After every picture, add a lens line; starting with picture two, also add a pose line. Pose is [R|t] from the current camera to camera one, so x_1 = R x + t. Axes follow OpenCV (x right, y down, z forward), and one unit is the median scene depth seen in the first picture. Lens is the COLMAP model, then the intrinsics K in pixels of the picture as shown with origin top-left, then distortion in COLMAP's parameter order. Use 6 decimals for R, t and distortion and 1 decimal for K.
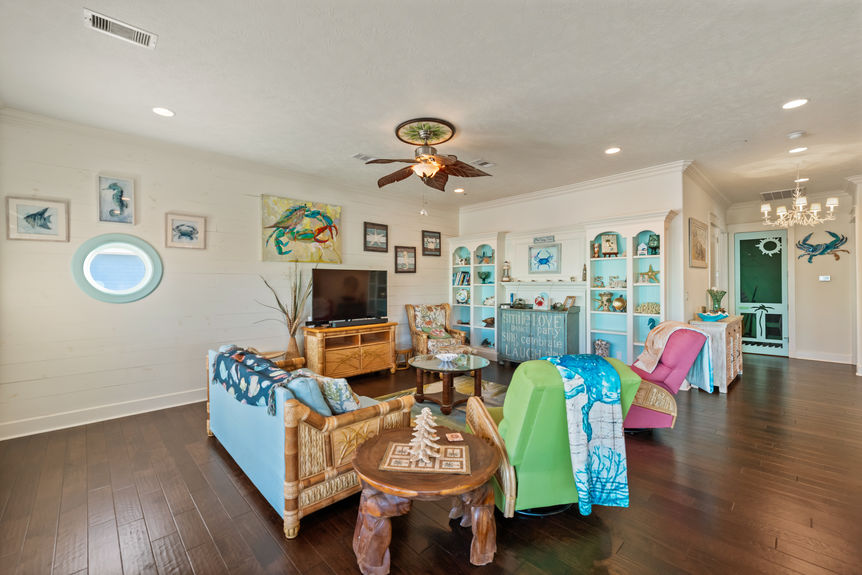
lens RADIAL K [[365.6, 0, 426.3], [0, 365.6, 283.0], [0, 0, 1]] dist [0.003662, 0.000494]
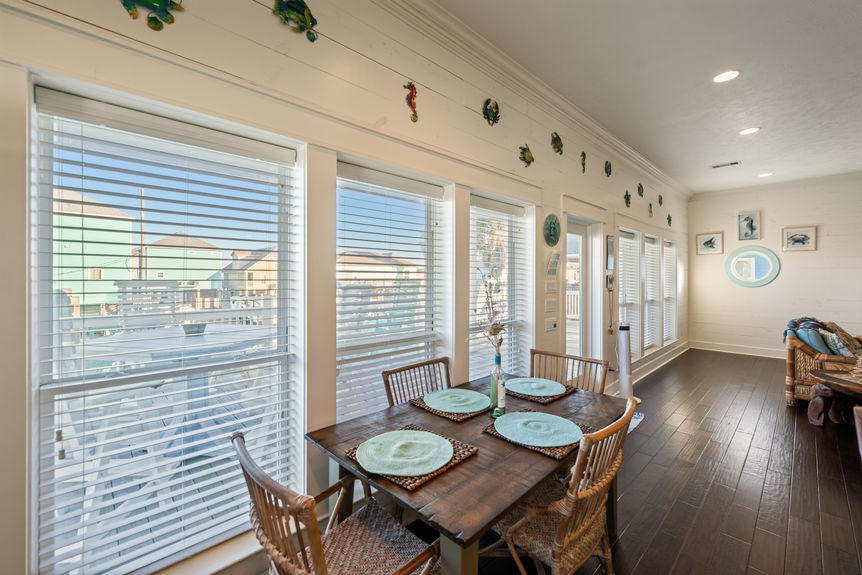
lens RADIAL K [[365.6, 0, 429.0], [0, 365.6, 279.6], [0, 0, 1]] dist [0.003662, 0.000494]
pose [[0.026291, 0.008479, -0.999618, 0.633778], [0.006165, 0.999944, 0.008644, -0.004667], [0.999635, -0.006390, 0.026238, -0.405485]]
